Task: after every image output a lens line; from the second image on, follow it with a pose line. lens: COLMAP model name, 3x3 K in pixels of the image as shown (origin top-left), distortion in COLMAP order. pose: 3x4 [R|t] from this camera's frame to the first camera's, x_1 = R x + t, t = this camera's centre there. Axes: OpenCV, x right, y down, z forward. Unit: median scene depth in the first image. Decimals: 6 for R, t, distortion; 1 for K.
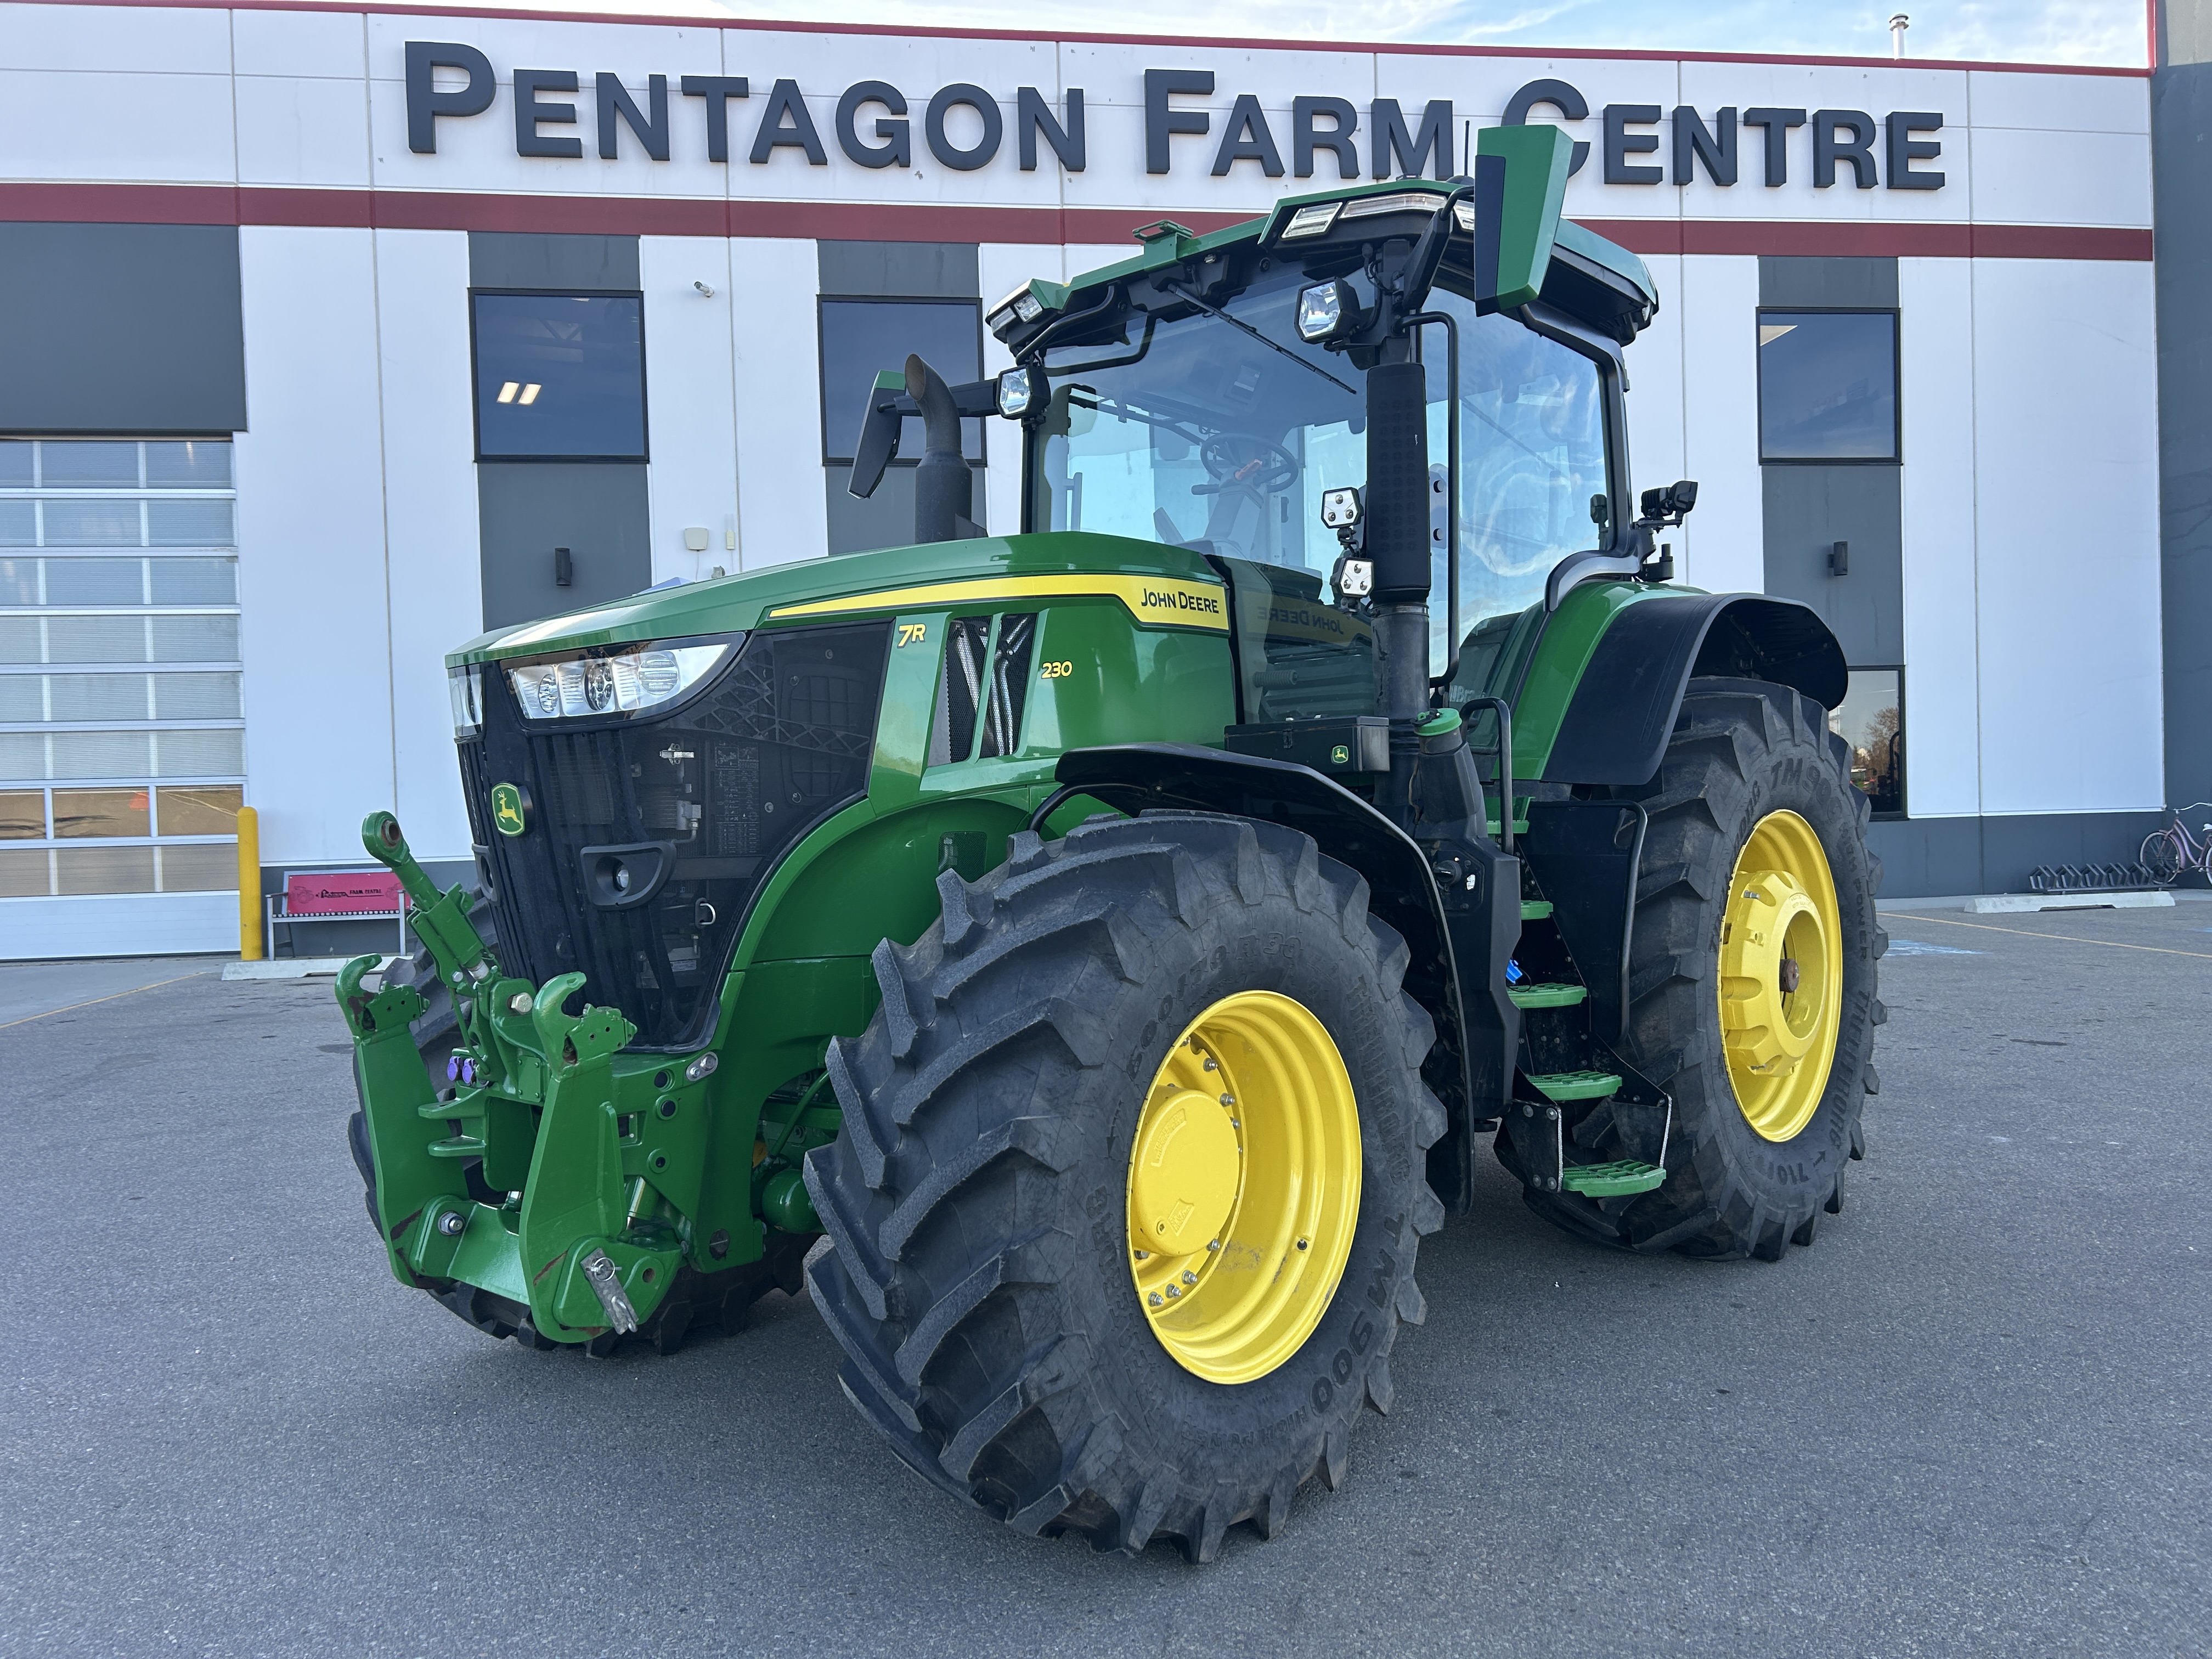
lens RADIAL K [[1675.4, 0, 1114.4], [0, 1675.4, 764.9], [0, 0, 1]] dist [0.080476, -0.096994]
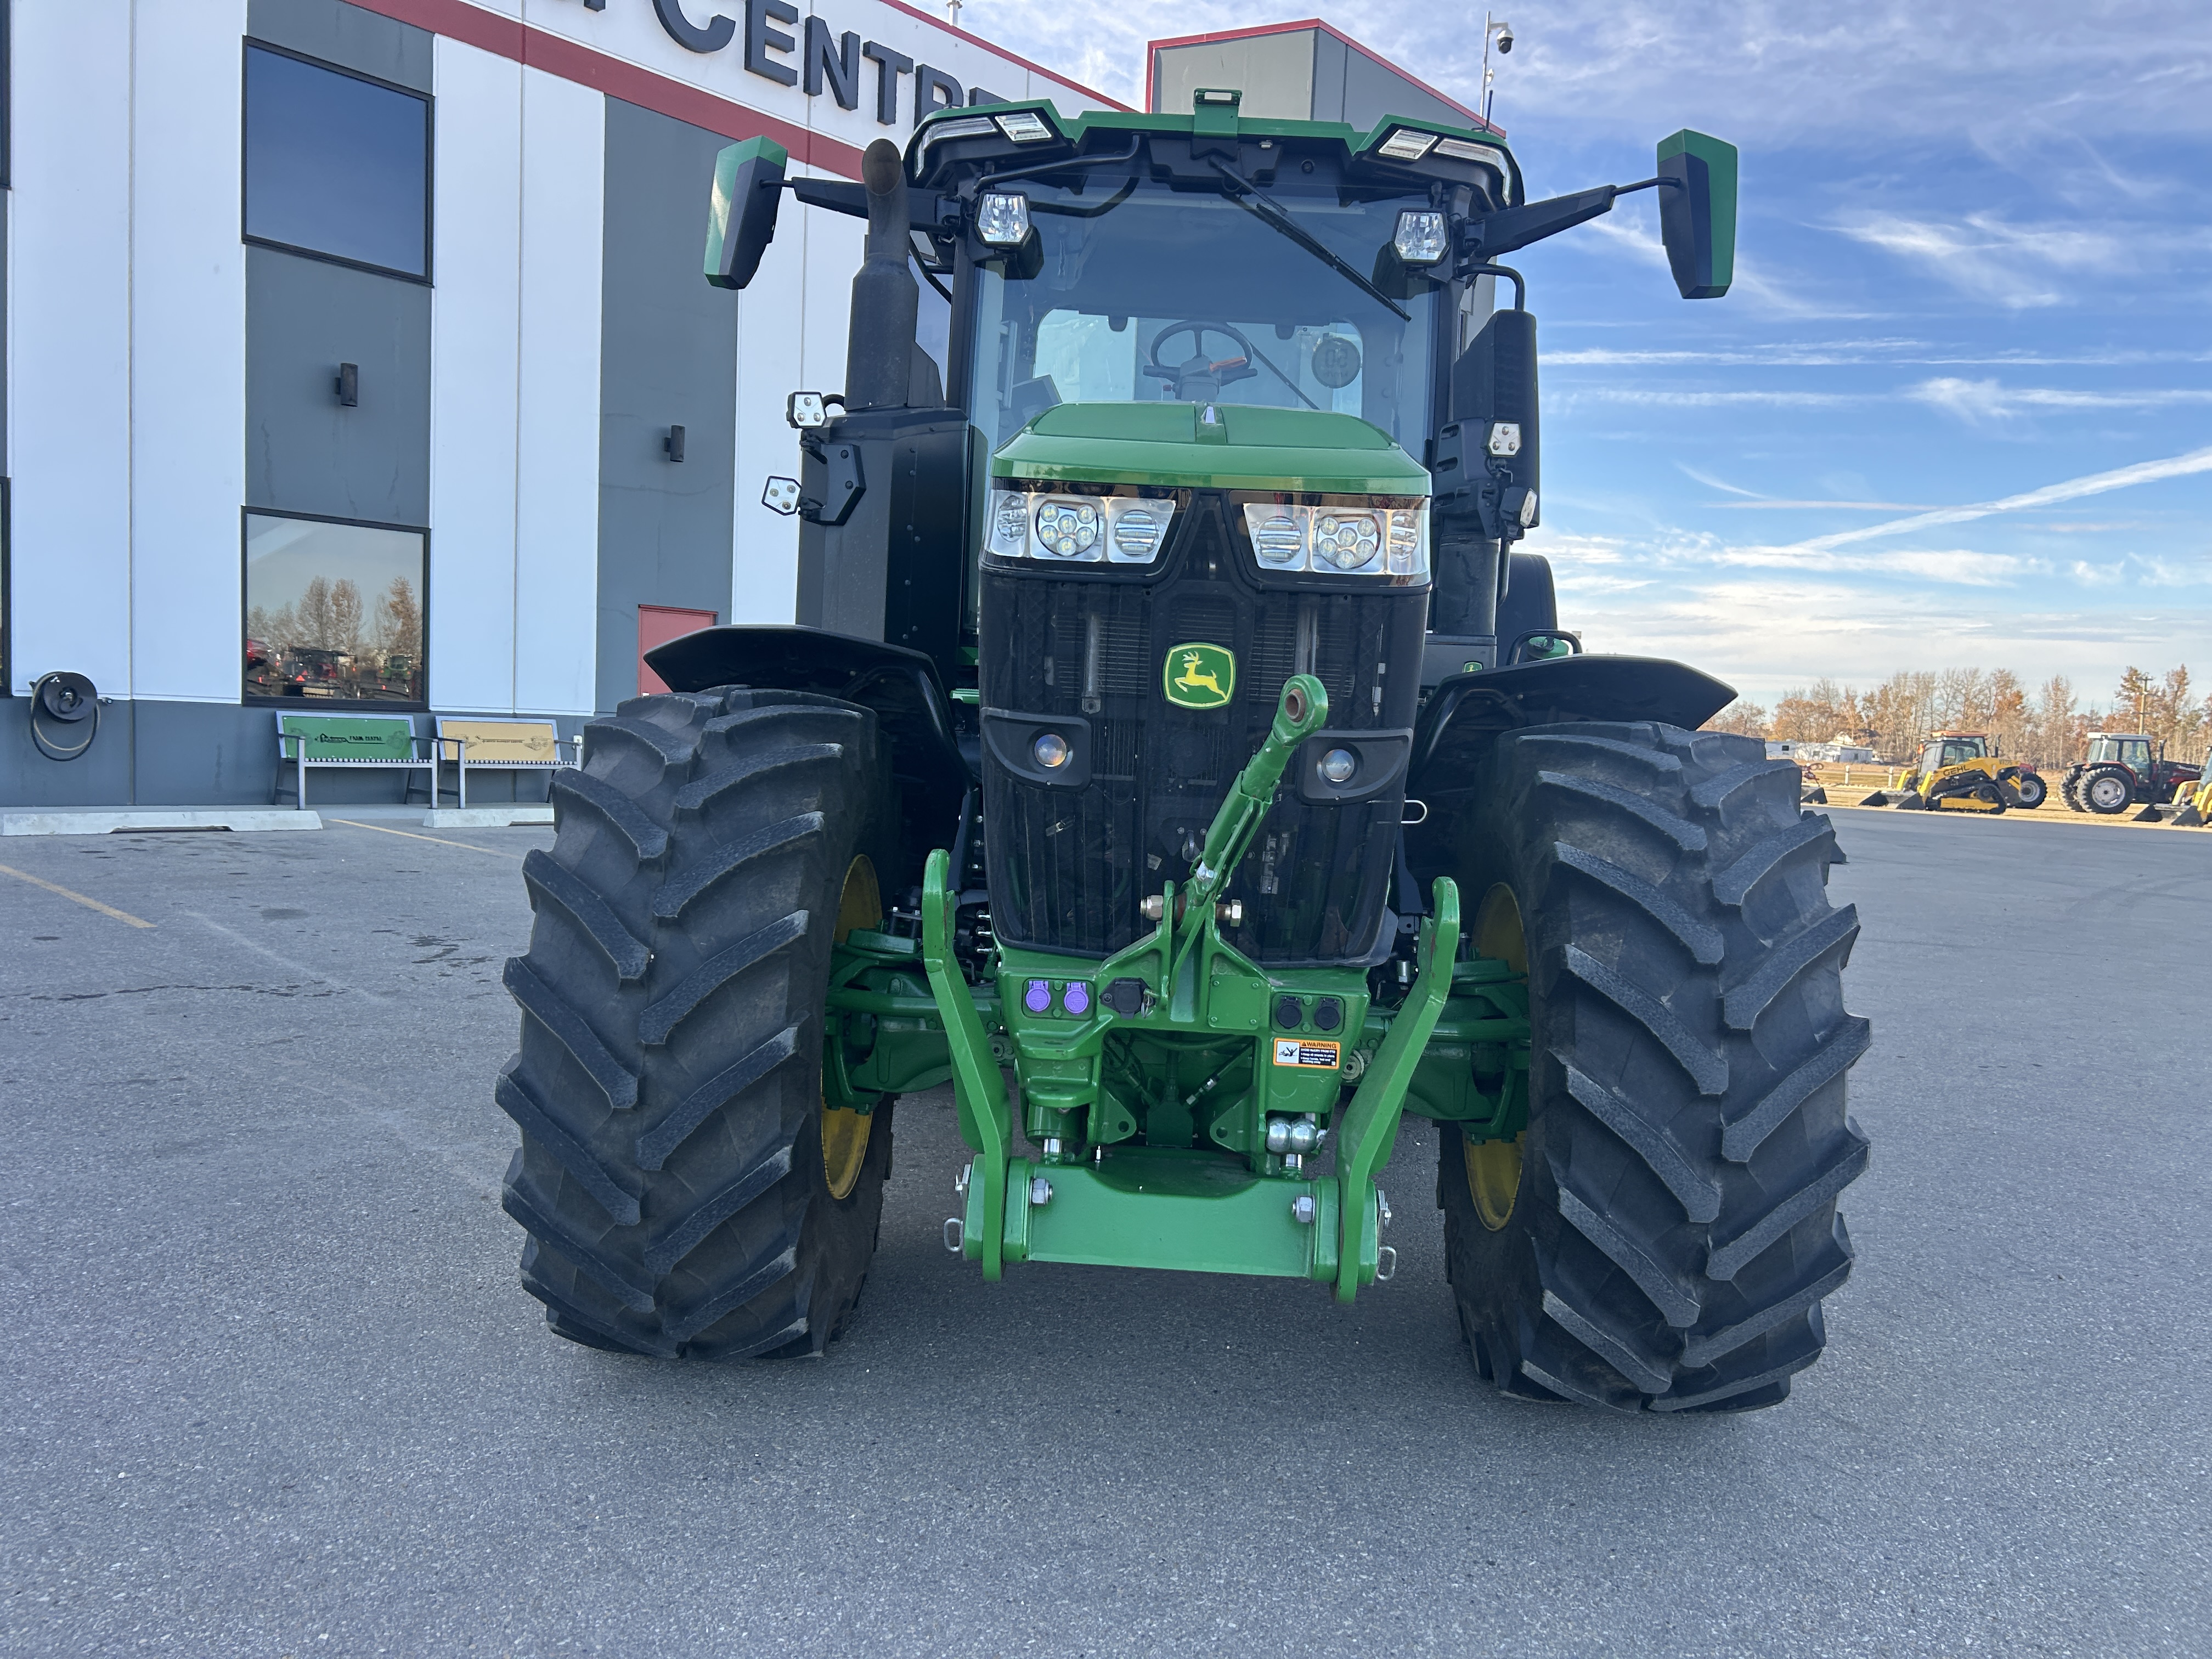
lens RADIAL K [[1675.4, 0, 1114.4], [0, 1675.4, 764.9], [0, 0, 1]] dist [0.080476, -0.096994]
pose [[0.753378, 0.041047, 0.656306, -0.180254], [-0.083818, 0.995903, 0.033928, 0.008855], [-0.652225, -0.080571, 0.753732, 0.082498]]
